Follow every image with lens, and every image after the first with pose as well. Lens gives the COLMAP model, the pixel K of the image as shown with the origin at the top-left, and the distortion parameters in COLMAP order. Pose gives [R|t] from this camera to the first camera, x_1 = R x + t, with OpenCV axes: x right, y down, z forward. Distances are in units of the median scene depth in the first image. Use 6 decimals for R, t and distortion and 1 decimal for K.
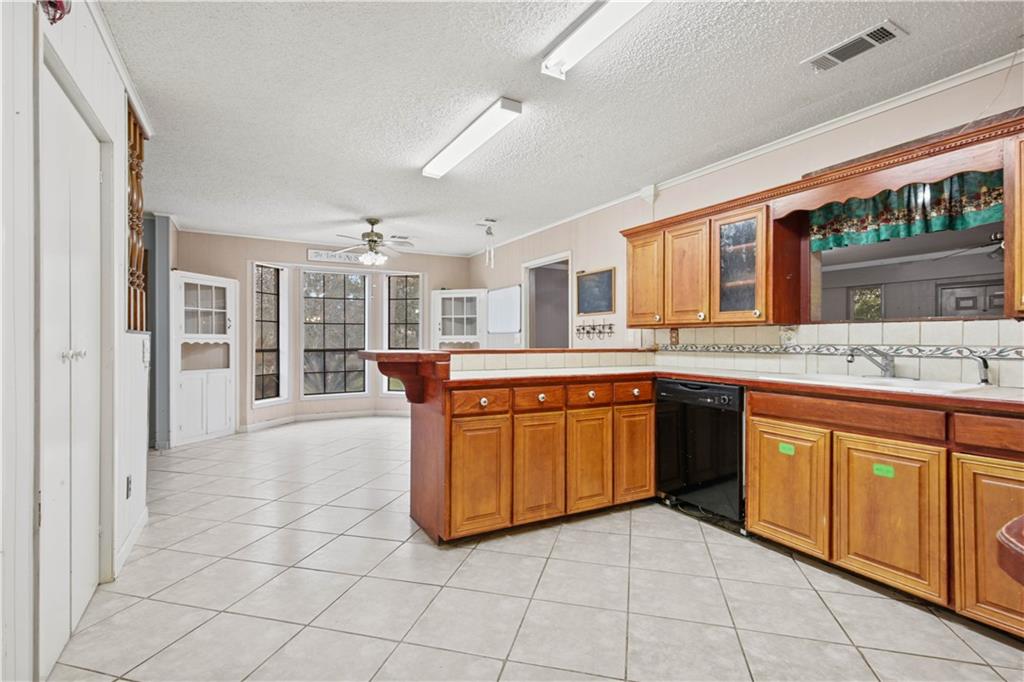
lens RADIAL K [[488.9, 0, 512.0], [0, 488.9, 341.0], [0, 0, 1]] dist [0.037726, 0.000039]
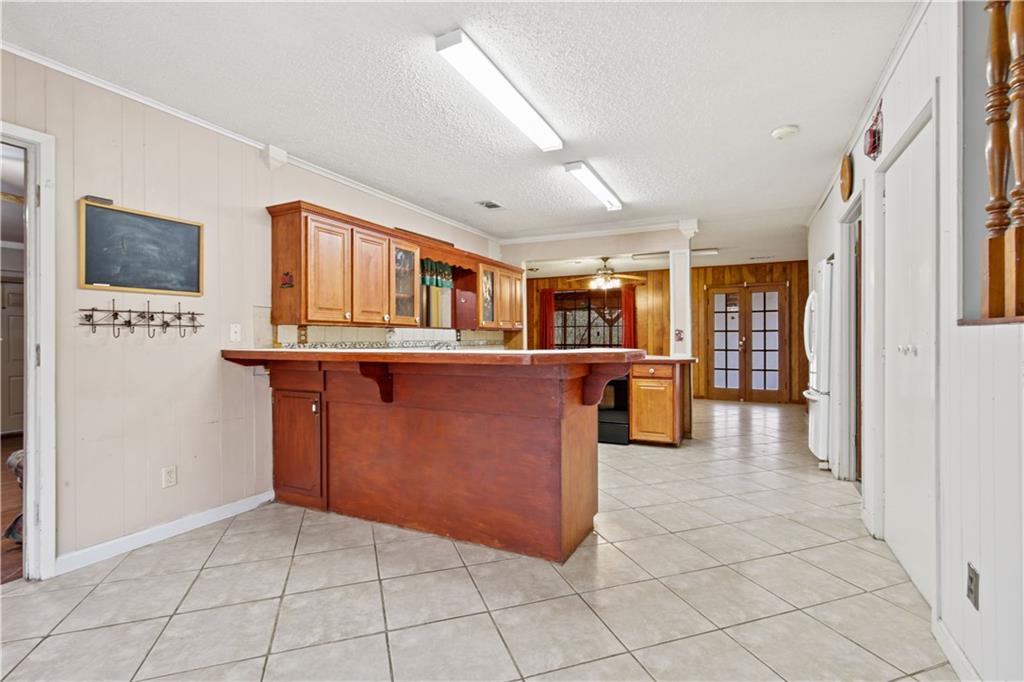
lens RADIAL K [[476.8, 0, 514.1], [0, 476.8, 336.9], [0, 0, 1]] dist [0.003453, 0.000470]
pose [[-0.567811, -0.000295, 0.823159, -0.468390], [0.001059, 0.999999, 0.001088, -0.003757], [-0.823158, 0.001490, -0.567810, 0.897748]]
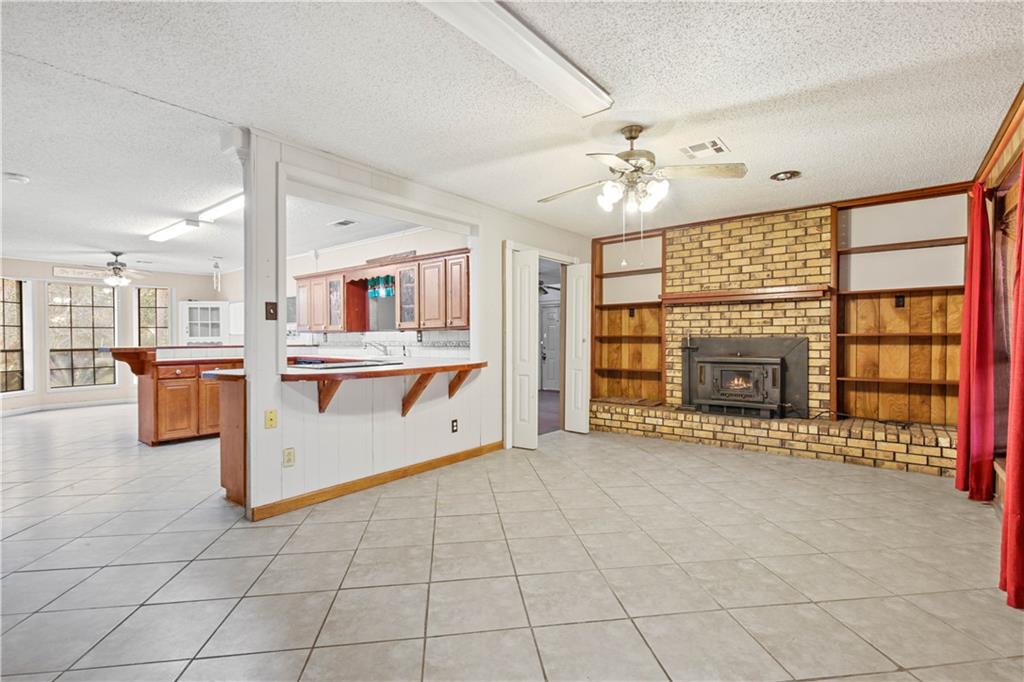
lens RADIAL K [[468.2, 0, 517.3], [0, 468.2, 343.0], [0, 0, 1]] dist [0.000651, -0.000198]
pose [[0.921342, -0.011672, 0.388578, 0.232275], [0.008586, 0.999916, 0.009676, 0.000554], [-0.388659, -0.005579, 0.921365, -0.628871]]
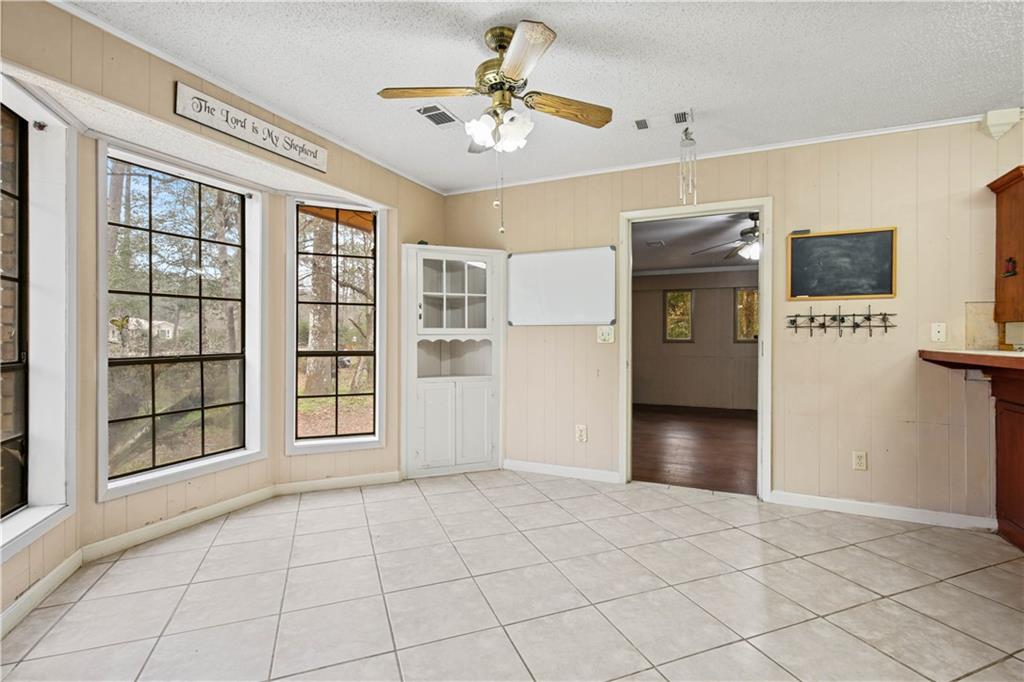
lens RADIAL K [[476.8, 0, 514.1], [0, 476.8, 336.9], [0, 0, 1]] dist [0.003453, 0.000470]
pose [[0.802335, 0.002572, 0.596868, -0.514635], [-0.003076, 0.999995, -0.000173, -0.001695], [-0.596866, -0.001697, 0.802339, 0.696942]]
